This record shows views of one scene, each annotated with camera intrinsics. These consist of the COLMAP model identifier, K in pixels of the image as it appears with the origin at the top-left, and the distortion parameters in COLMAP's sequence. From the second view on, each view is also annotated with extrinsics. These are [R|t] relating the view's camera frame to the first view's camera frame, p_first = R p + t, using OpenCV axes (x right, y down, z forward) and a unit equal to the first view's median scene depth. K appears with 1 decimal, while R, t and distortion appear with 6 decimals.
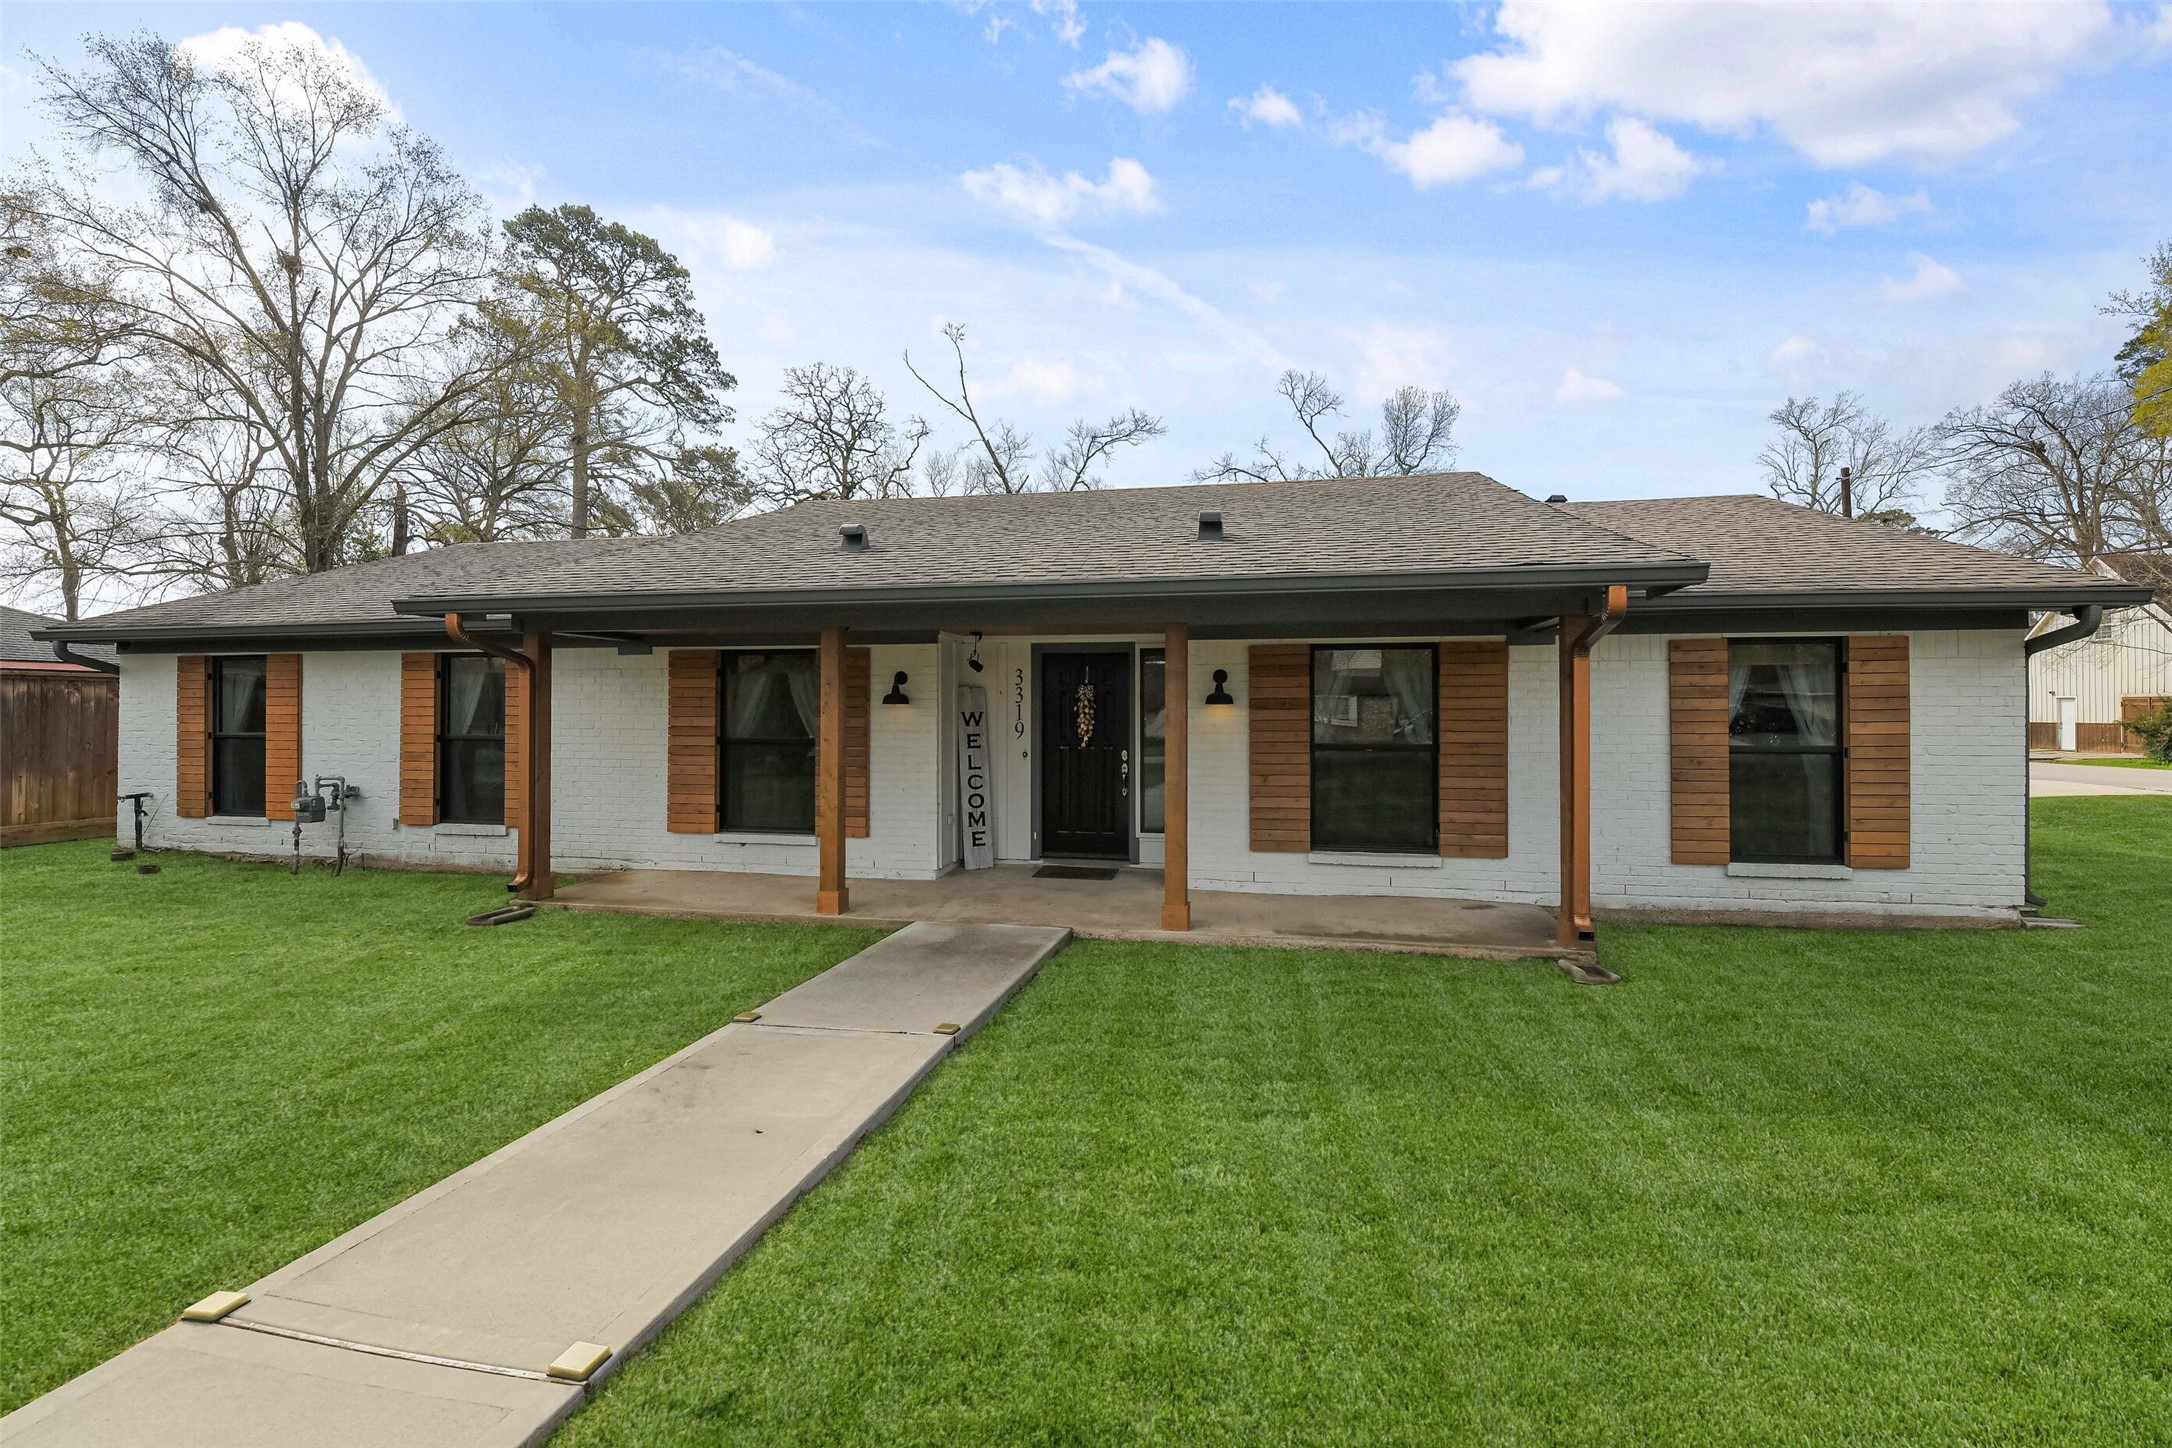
lens RADIAL K [[952.4, 0, 1077.7], [0, 952.4, 673.2], [0, 0, 1]] dist [-0.013120, -0.000565]
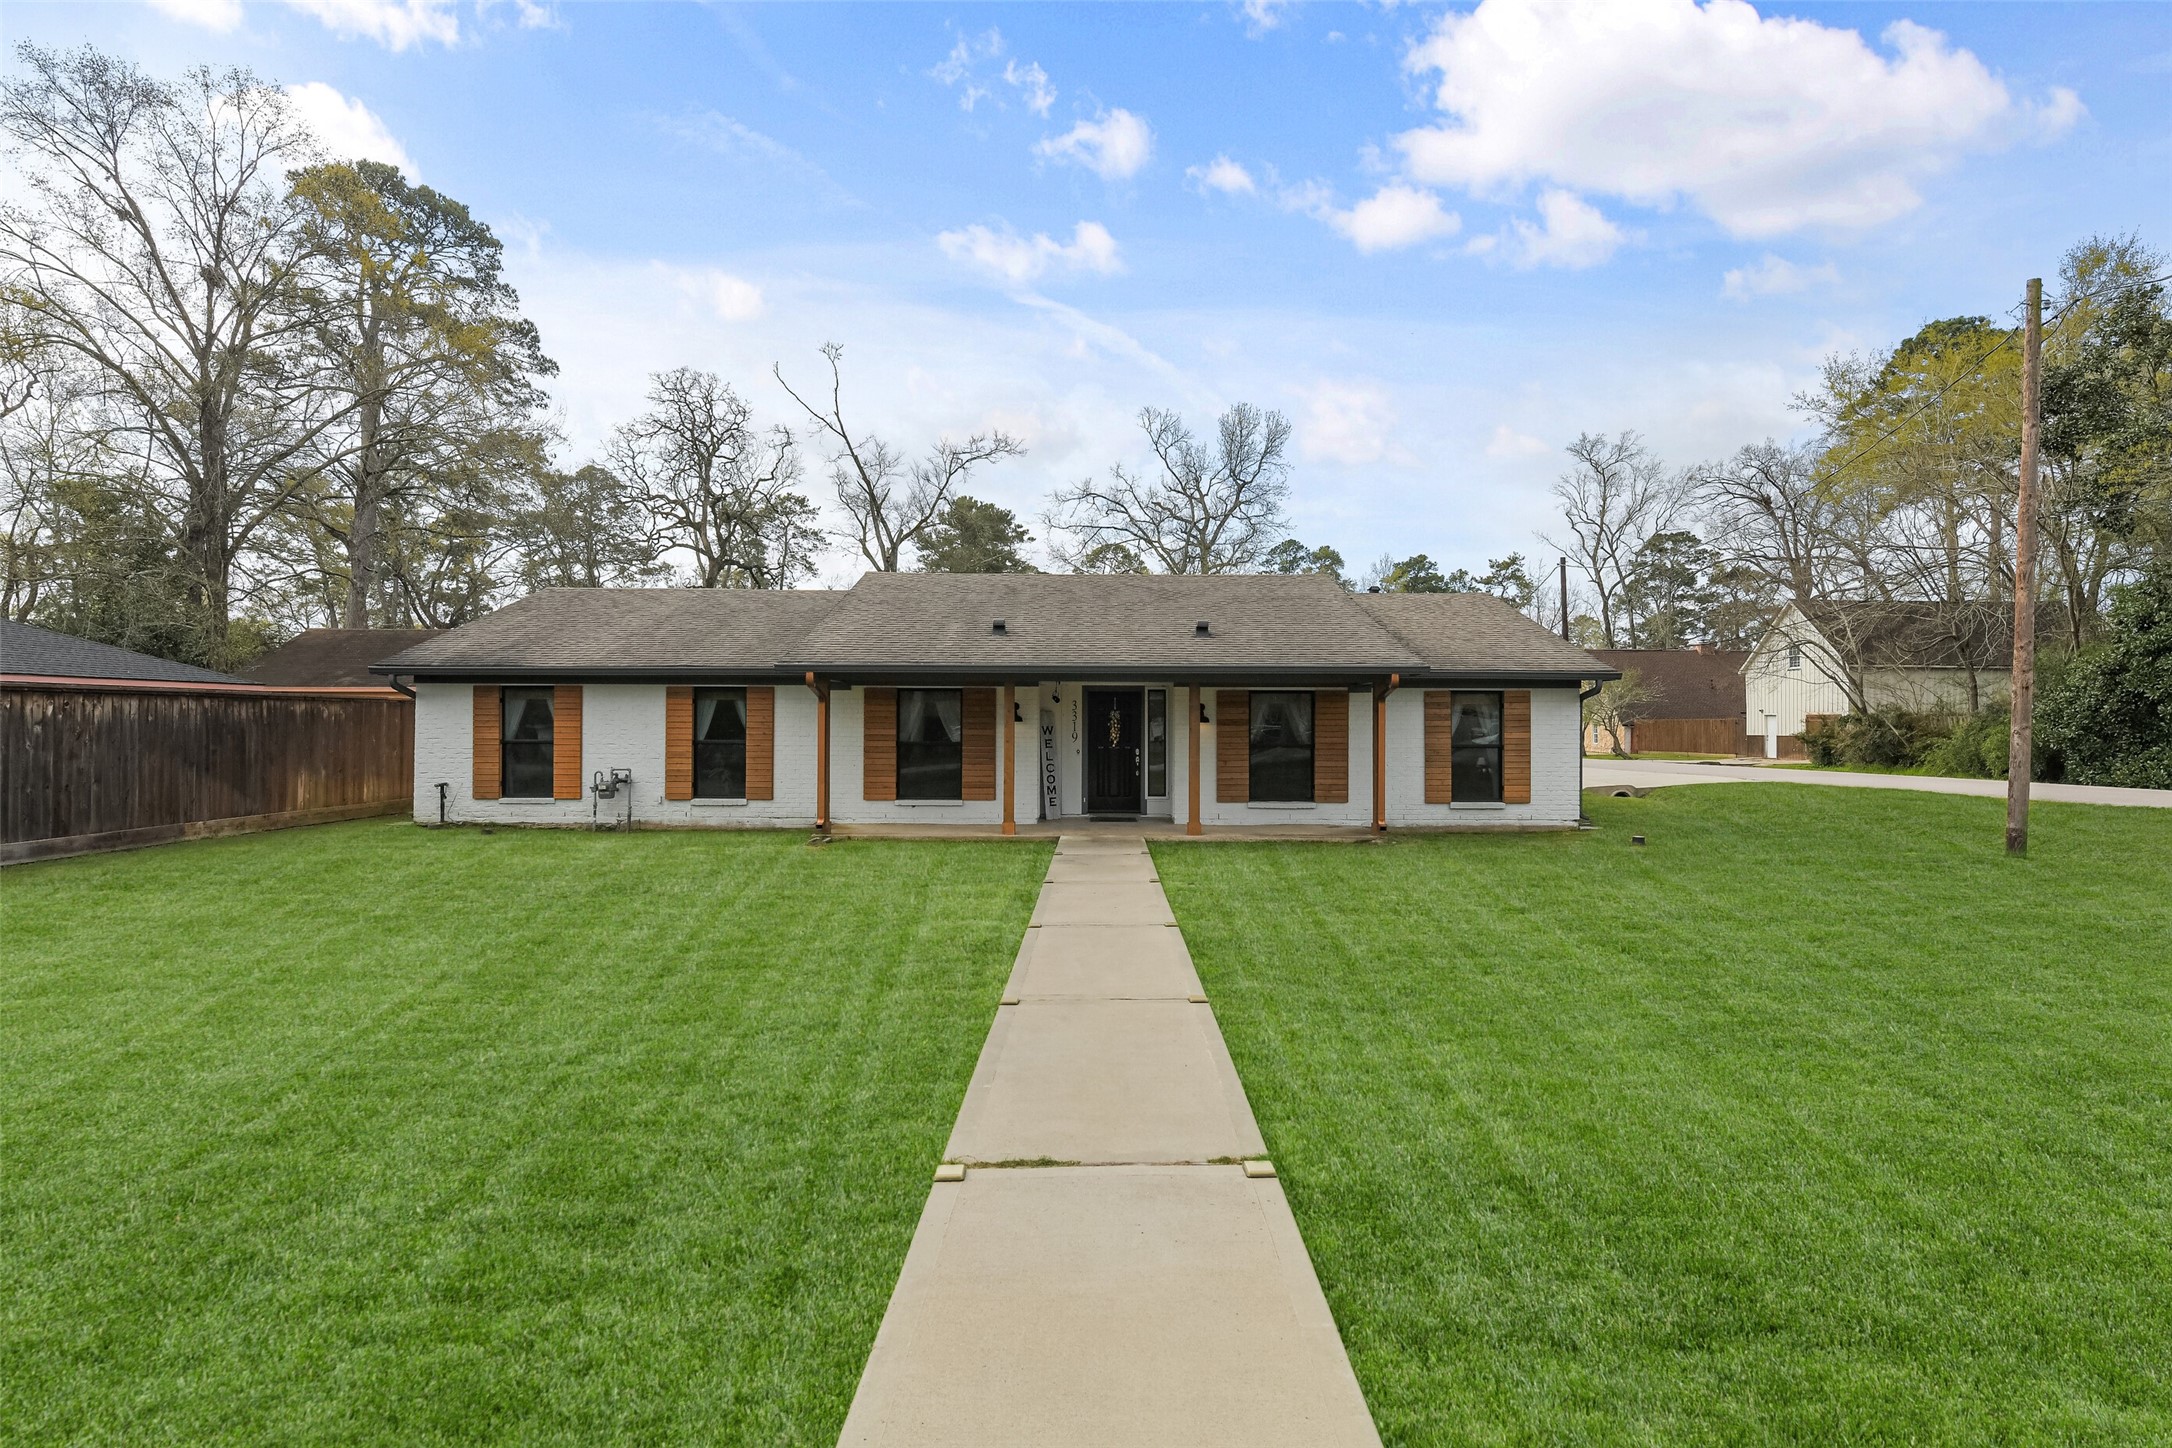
lens RADIAL K [[1193.0, 0, 1087.1], [0, 1193.0, 715.9], [0, 0, 1]] dist [-0.004980, -0.000015]
pose [[0.995433, 0.010369, 0.094899, -0.074761], [-0.010778, 0.999935, 0.003808, 0.003353], [-0.094854, -0.004813, 0.995480, -0.330813]]
